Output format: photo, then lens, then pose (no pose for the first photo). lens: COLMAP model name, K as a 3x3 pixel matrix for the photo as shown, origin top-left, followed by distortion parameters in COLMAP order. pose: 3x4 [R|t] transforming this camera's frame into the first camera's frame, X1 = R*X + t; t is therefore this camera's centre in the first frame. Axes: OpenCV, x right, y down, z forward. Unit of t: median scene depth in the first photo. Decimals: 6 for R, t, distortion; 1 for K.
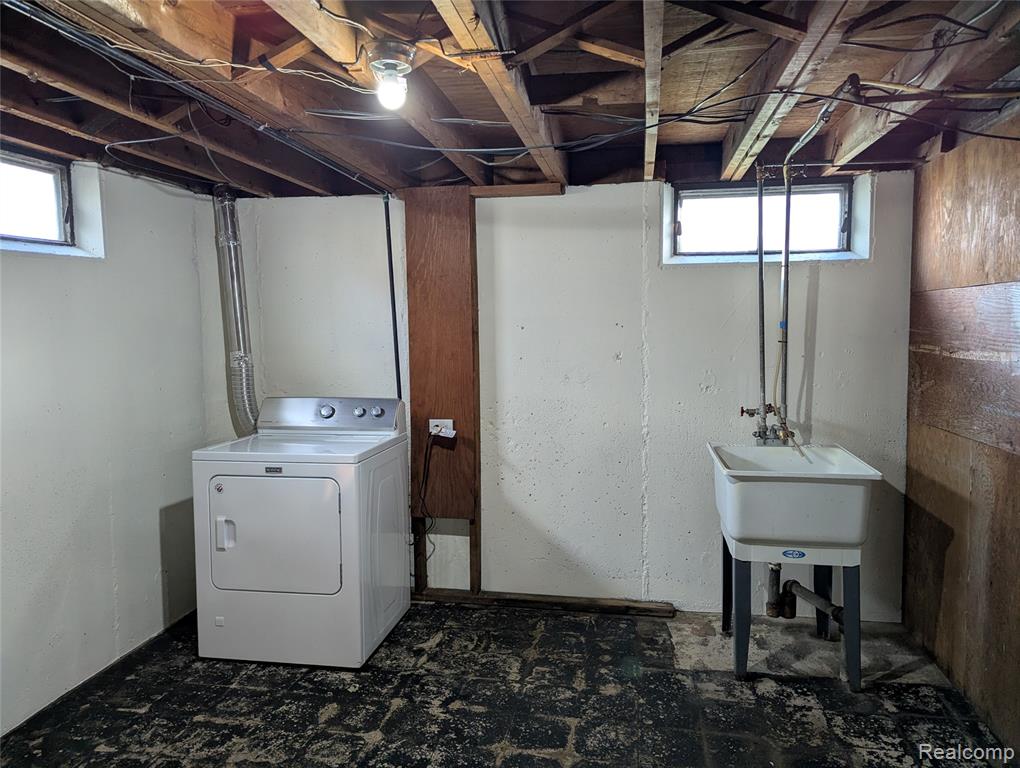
lens RADIAL K [[716.8, 0, 519.1], [0, 716.8, 380.2], [0, 0, 1]] dist [0.054035, -0.050771]
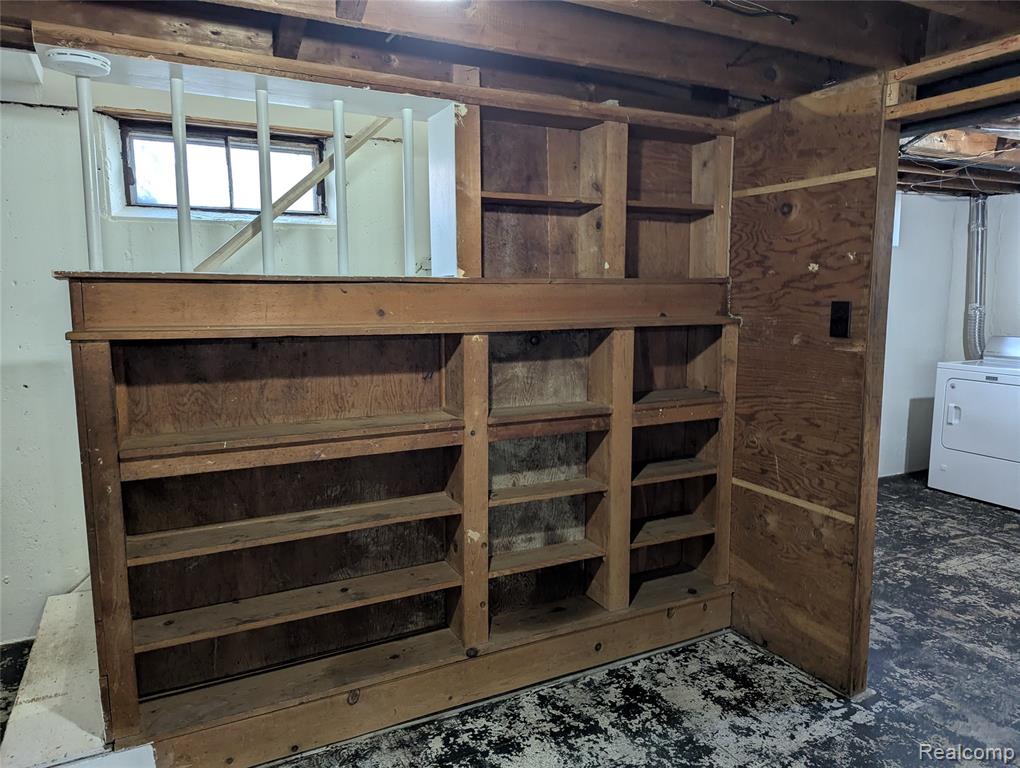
lens RADIAL K [[716.8, 0, 520.1], [0, 716.8, 383.0], [0, 0, 1]] dist [0.054035, -0.050771]
pose [[0.604762, 0.111120, -0.788616, 0.263959], [-0.069242, 0.993805, 0.086932, 0.064633], [0.793391, 0.002032, 0.608709, -0.714655]]
